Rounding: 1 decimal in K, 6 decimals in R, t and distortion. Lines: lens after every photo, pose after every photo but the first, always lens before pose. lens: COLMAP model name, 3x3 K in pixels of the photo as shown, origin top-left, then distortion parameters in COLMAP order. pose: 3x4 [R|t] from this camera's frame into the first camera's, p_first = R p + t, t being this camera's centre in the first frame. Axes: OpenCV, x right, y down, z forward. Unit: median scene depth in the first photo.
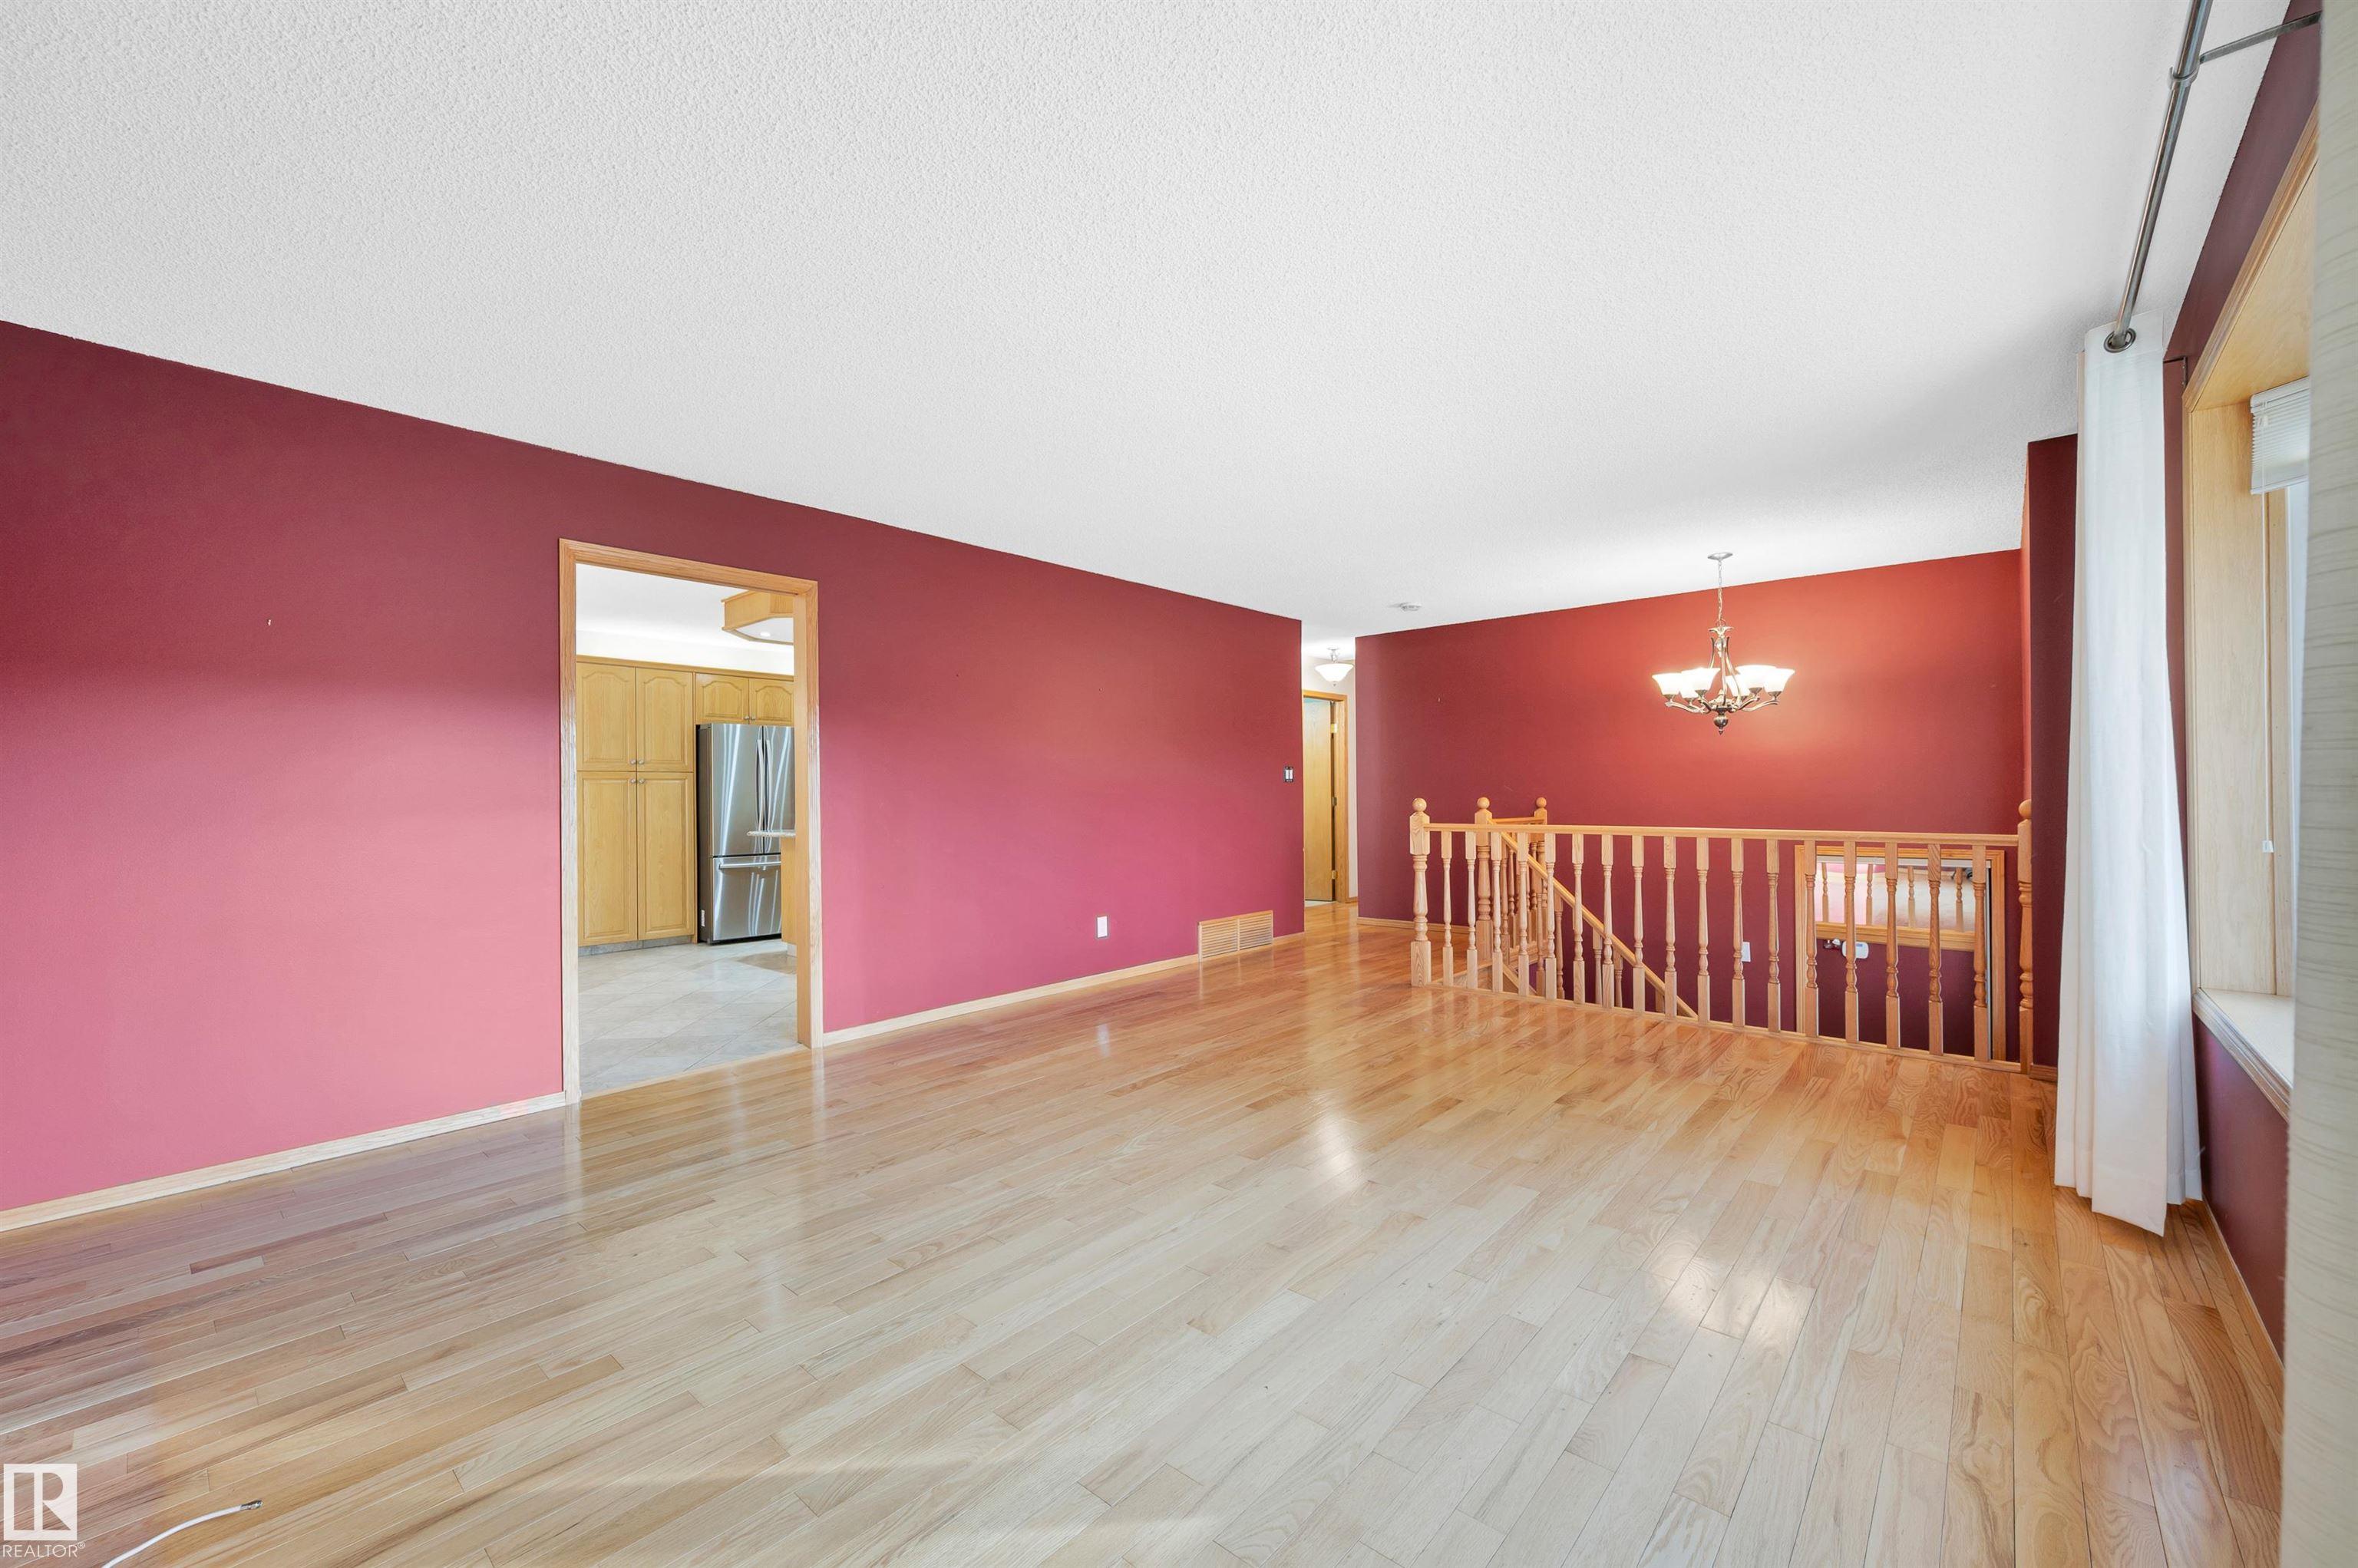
lens RADIAL K [[941.5, 0, 1186.1], [0, 941.5, 788.8], [0, 0, 1]] dist [-0.001291, -0.000447]
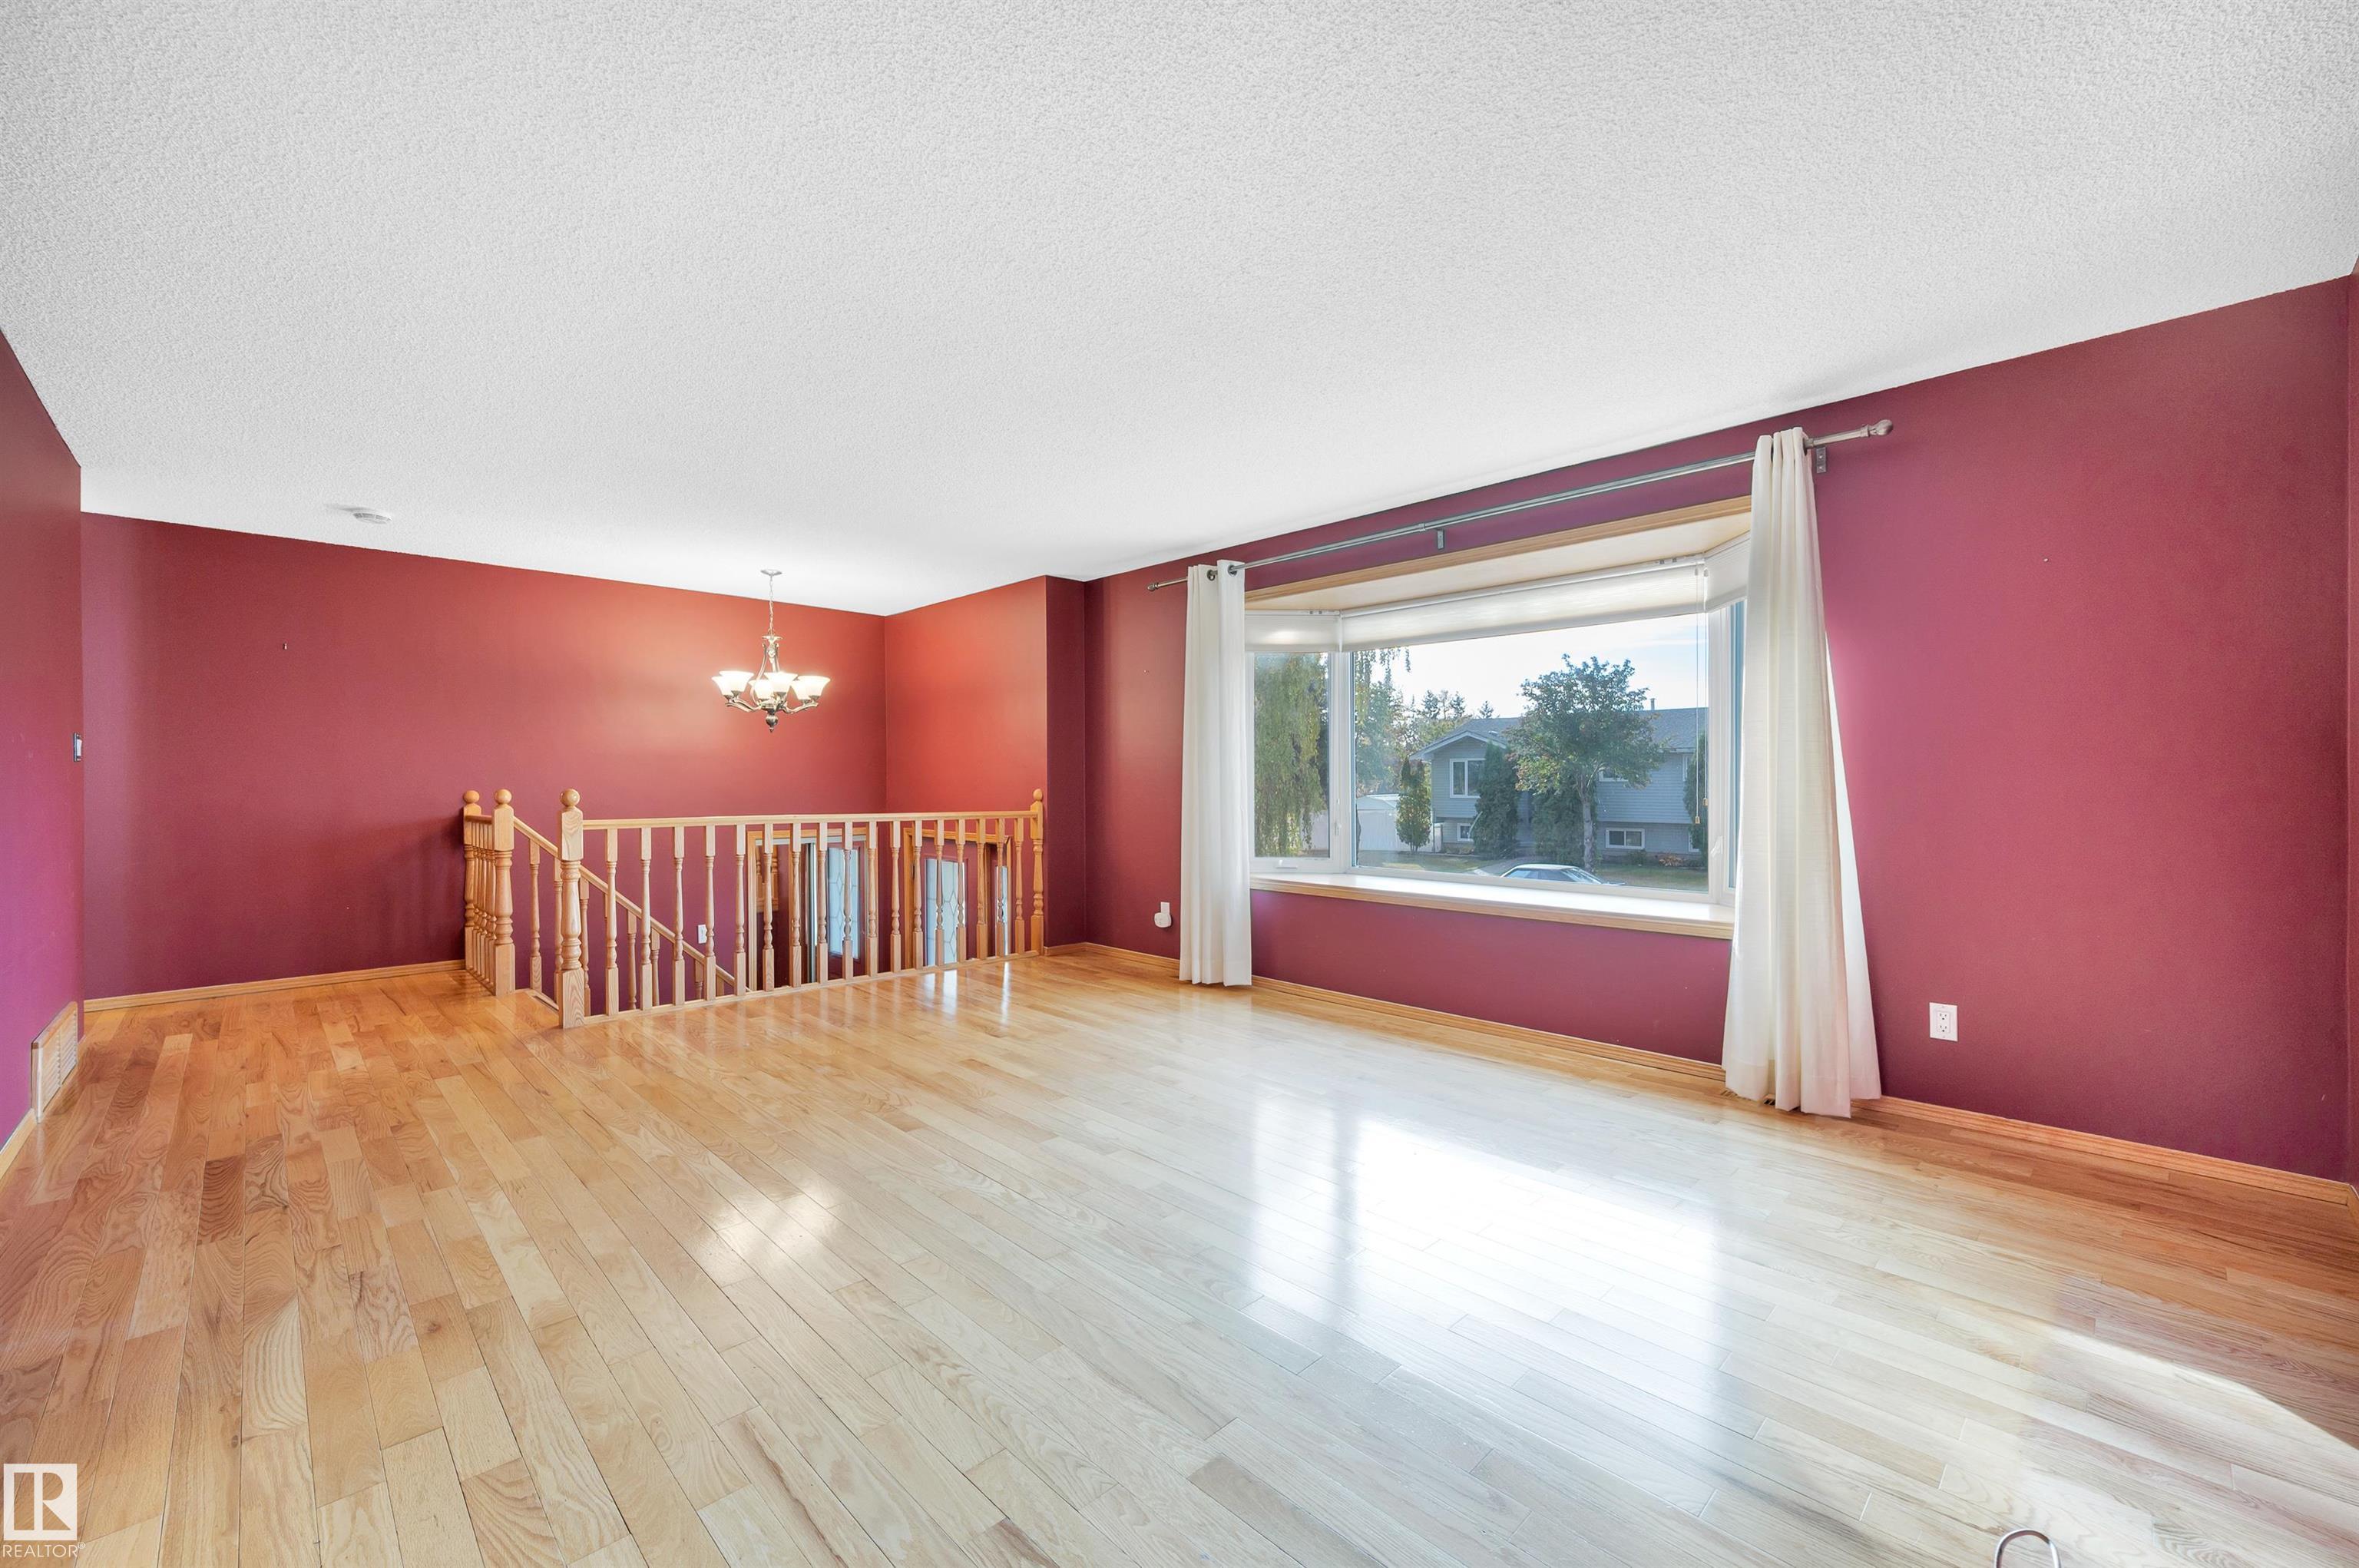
lens RADIAL K [[941.9, 0, 1187.7], [0, 941.9, 782.1], [0, 0, 1]] dist [-0.001291, -0.000447]
pose [[0.073733, 0.006842, 0.997255, -0.627361], [-0.007396, 0.999953, -0.006313, 0.006142], [-0.997251, -0.006910, 0.073780, 0.515932]]
